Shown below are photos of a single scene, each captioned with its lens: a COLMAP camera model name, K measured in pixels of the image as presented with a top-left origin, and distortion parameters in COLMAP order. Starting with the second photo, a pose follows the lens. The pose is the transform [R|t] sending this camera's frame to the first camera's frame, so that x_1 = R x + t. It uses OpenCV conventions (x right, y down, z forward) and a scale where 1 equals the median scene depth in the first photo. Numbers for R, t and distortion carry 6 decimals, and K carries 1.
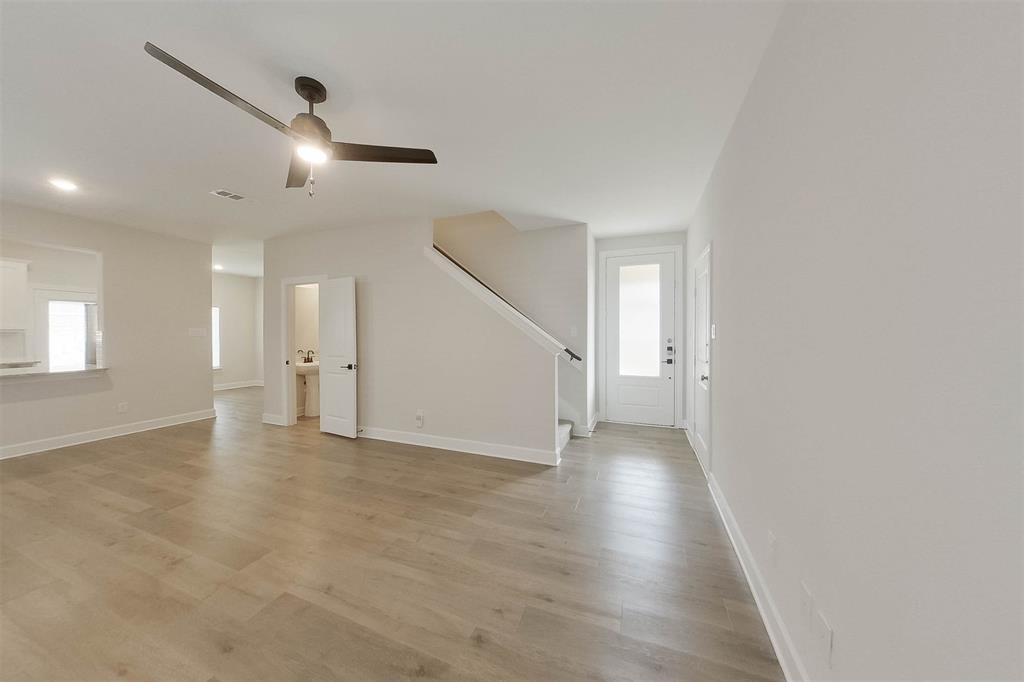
lens RADIAL K [[324.3, 0, 511.3], [0, 324.3, 335.6], [0, 0, 1]] dist [0.000774, 0.000115]
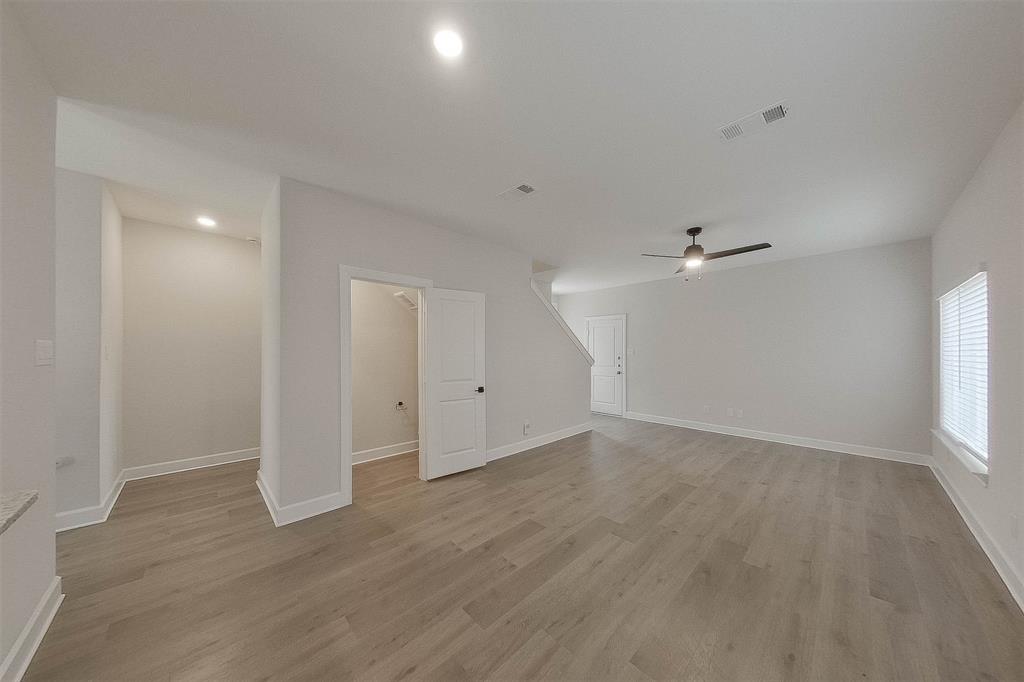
lens RADIAL K [[329.6, 0, 515.9], [0, 329.6, 349.7], [0, 0, 1]] dist [0.047568, -0.014916]
pose [[0.404630, 0.000587, 0.914480, -1.918733], [0.007843, 0.999961, -0.004112, -0.020092], [-0.914447, 0.008836, 0.404610, 0.759017]]
